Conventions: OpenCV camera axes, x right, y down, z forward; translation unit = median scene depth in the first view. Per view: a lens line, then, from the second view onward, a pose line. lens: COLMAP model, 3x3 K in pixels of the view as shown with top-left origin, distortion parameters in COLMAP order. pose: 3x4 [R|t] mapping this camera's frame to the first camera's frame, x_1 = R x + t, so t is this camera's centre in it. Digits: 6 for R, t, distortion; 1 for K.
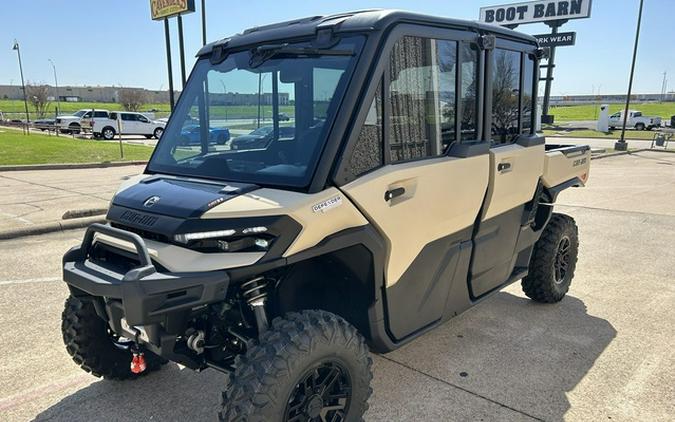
lens RADIAL K [[509.1, 0, 342.9], [0, 509.1, 214.9], [0, 0, 1]] dist [0.041994, -0.039081]
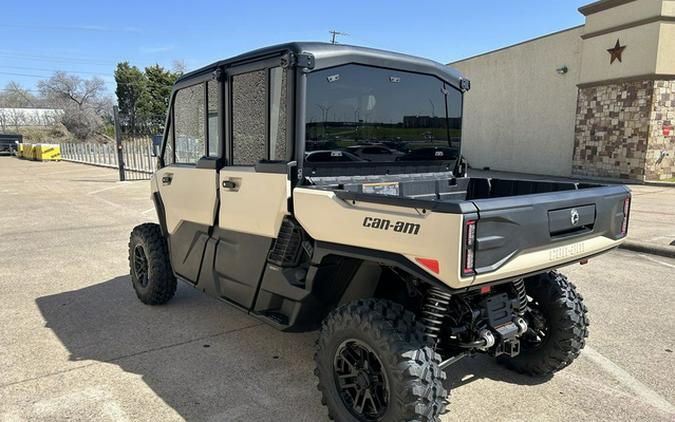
lens RADIAL K [[509.1, 0, 341.3], [0, 509.1, 213.4], [0, 0, 1]] dist [0.041994, -0.039081]
pose [[-0.145144, 0.142954, -0.979029, 1.239451], [-0.191076, 0.966830, 0.169501, -0.243514], [0.970785, 0.211671, -0.113014, 1.278841]]
